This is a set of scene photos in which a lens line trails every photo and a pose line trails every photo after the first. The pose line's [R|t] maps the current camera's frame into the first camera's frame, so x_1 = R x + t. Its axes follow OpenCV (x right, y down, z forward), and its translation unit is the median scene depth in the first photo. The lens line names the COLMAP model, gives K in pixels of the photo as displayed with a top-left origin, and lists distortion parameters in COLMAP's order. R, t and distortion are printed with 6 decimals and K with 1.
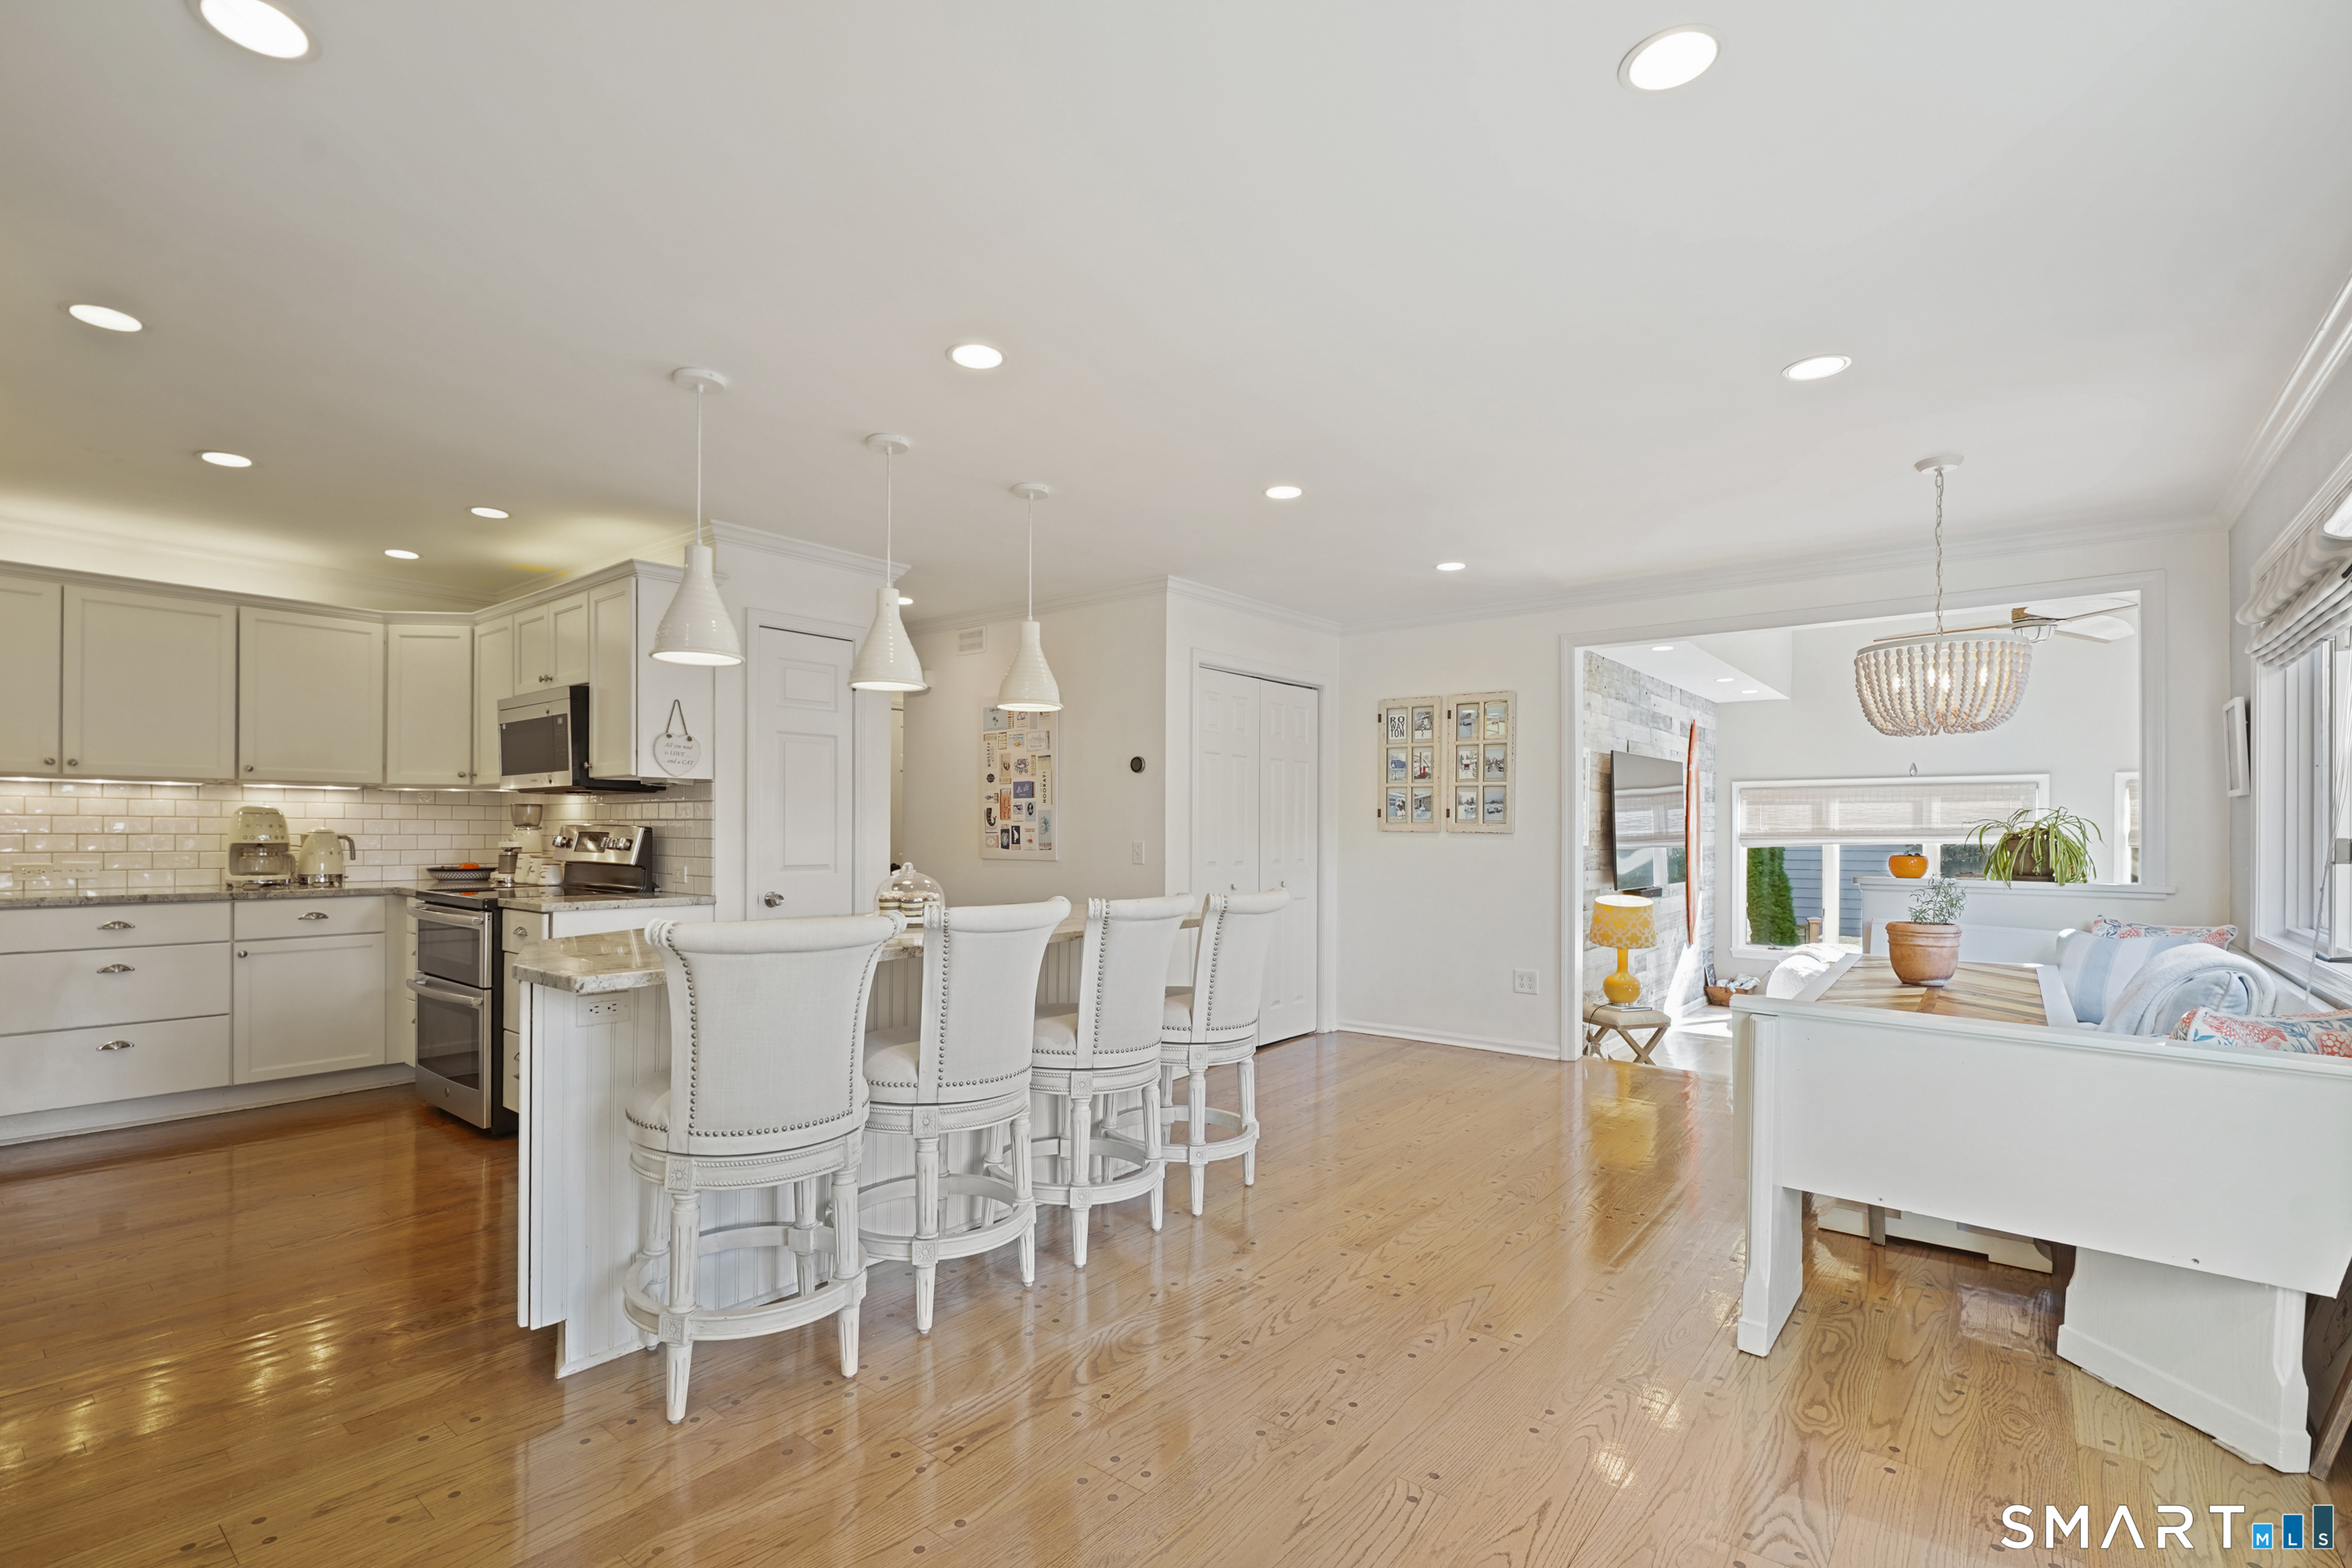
lens RADIAL K [[1067.9, 0, 1157.6], [0, 1067.9, 816.4], [0, 0, 1]] dist [-0.000877, 0.000099]
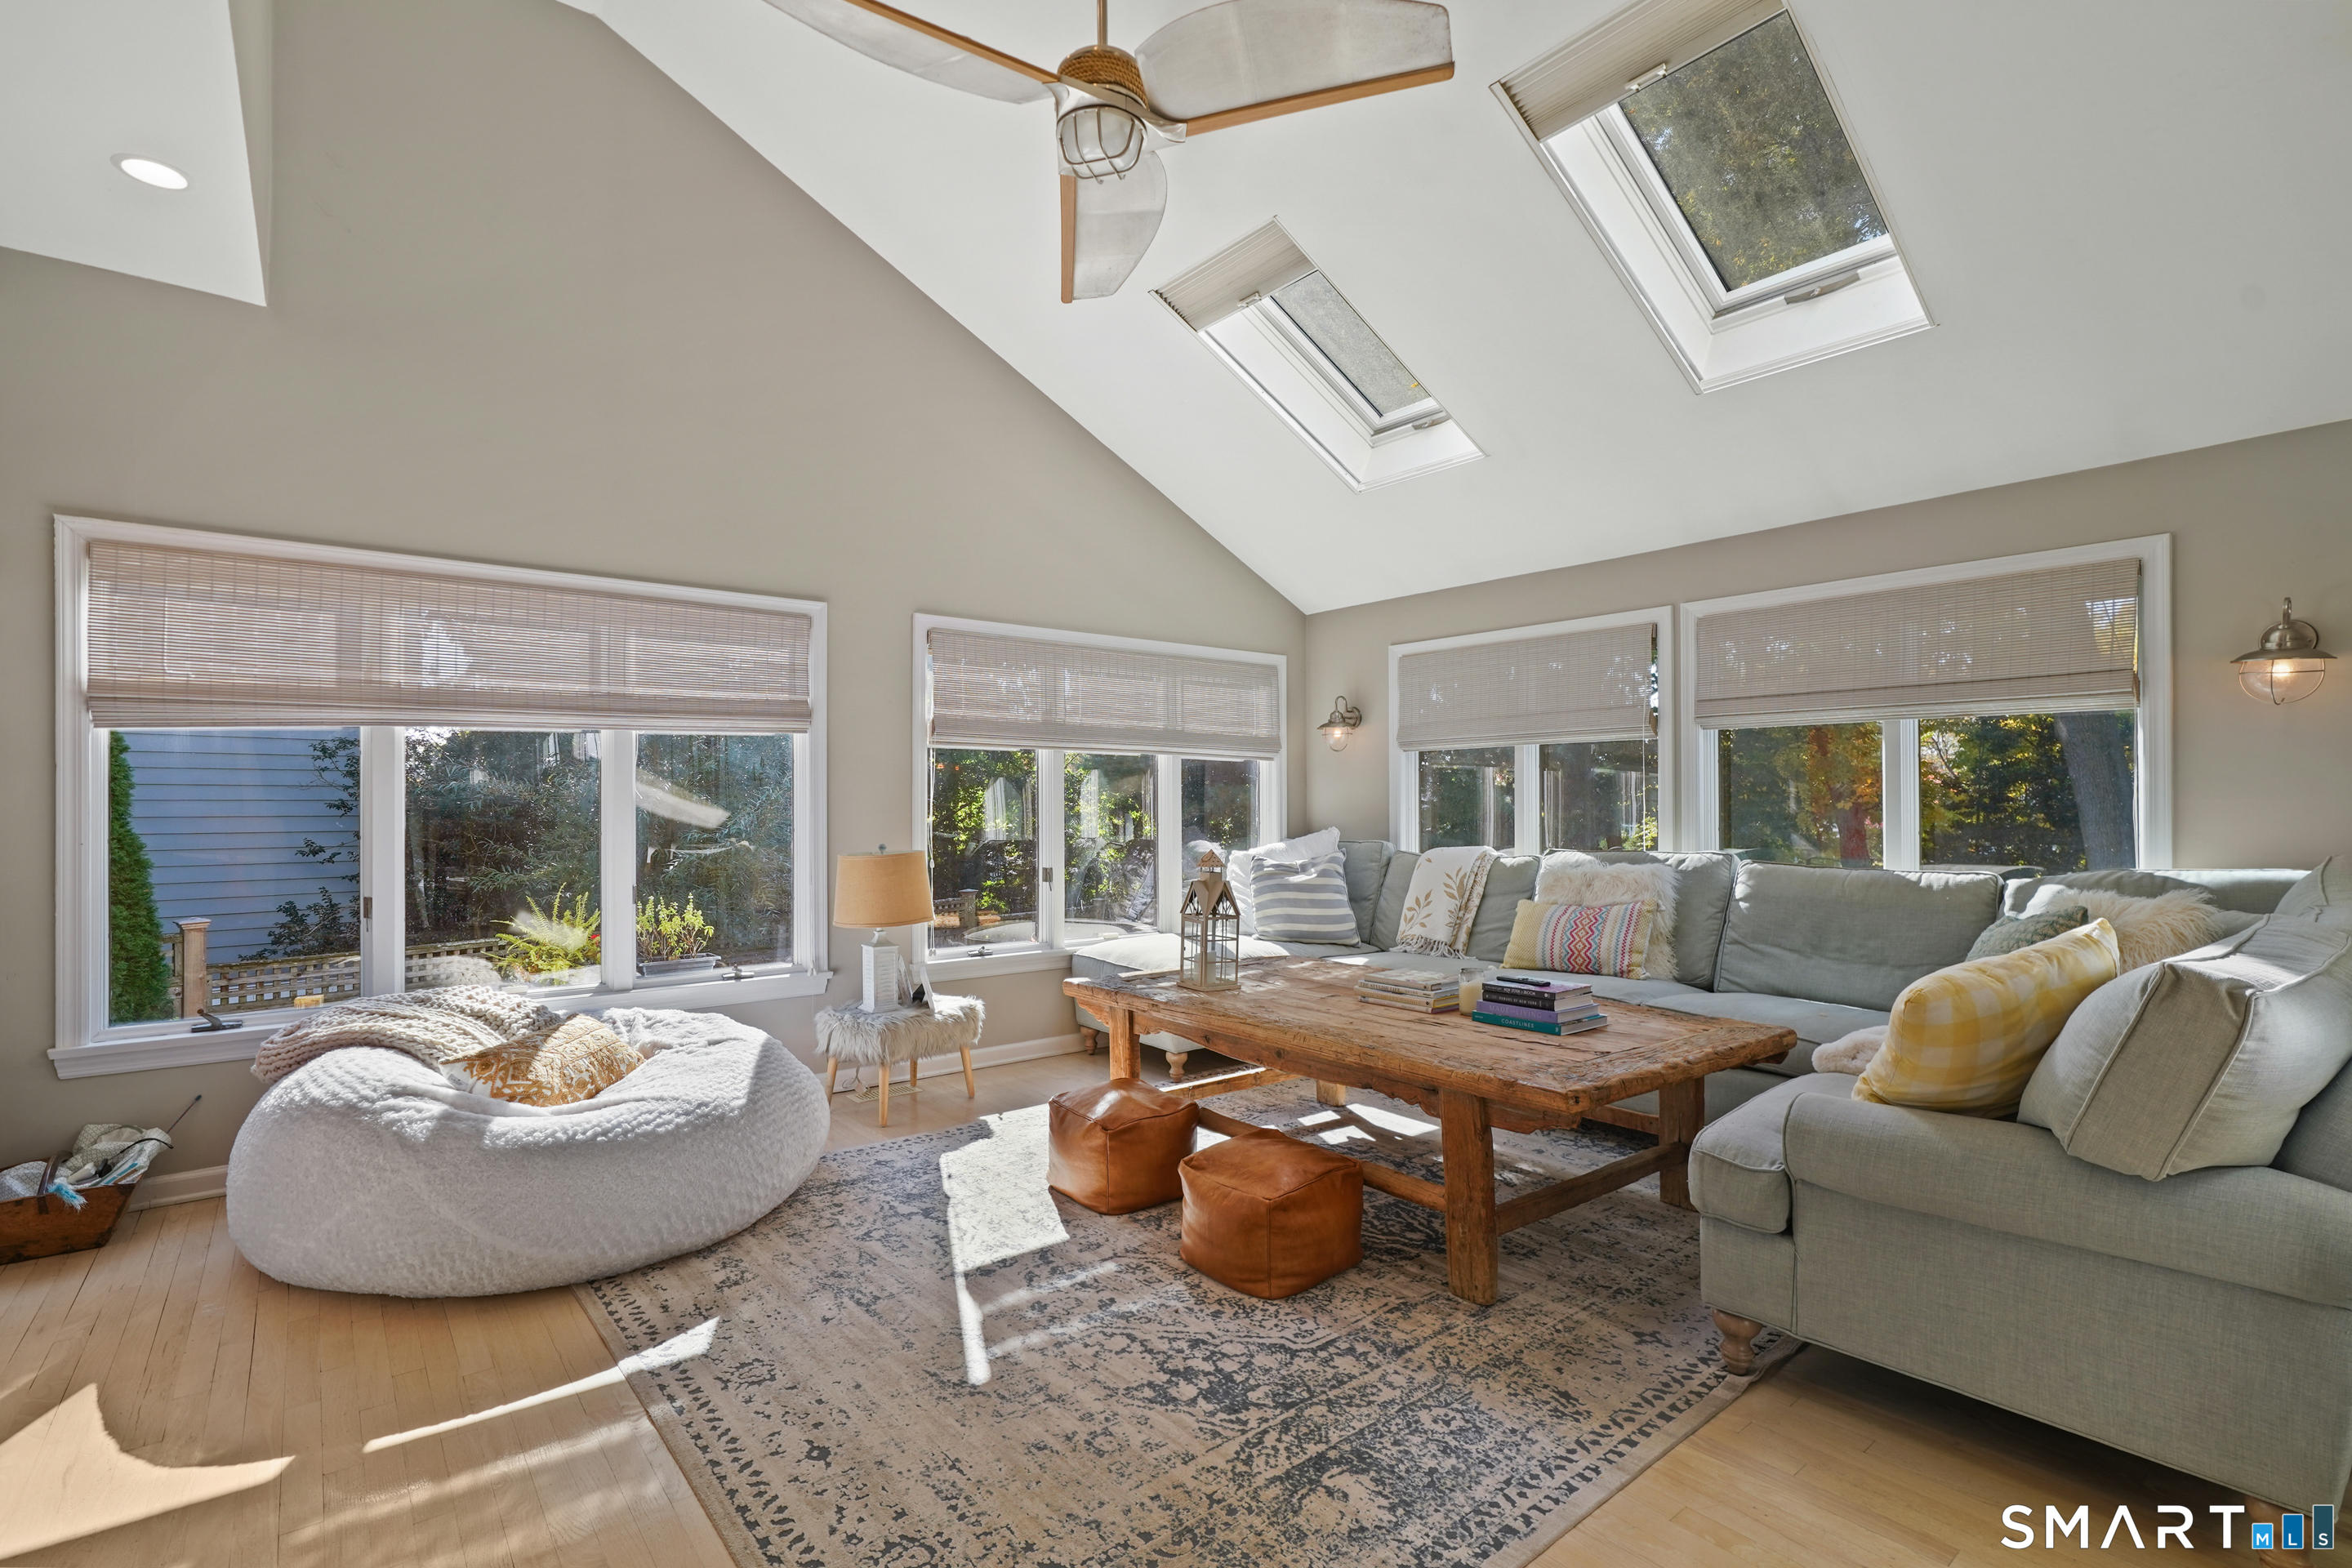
lens RADIAL K [[1067.9, 0, 1157.6], [0, 1067.9, 816.4], [0, 0, 1]] dist [-0.000877, 0.000099]
pose [[0.229176, -0.009085, 0.973343, 0.507821], [-0.009812, 0.999884, 0.011643, 0.081708], [-0.973335, -0.012219, 0.229061, 1.015399]]
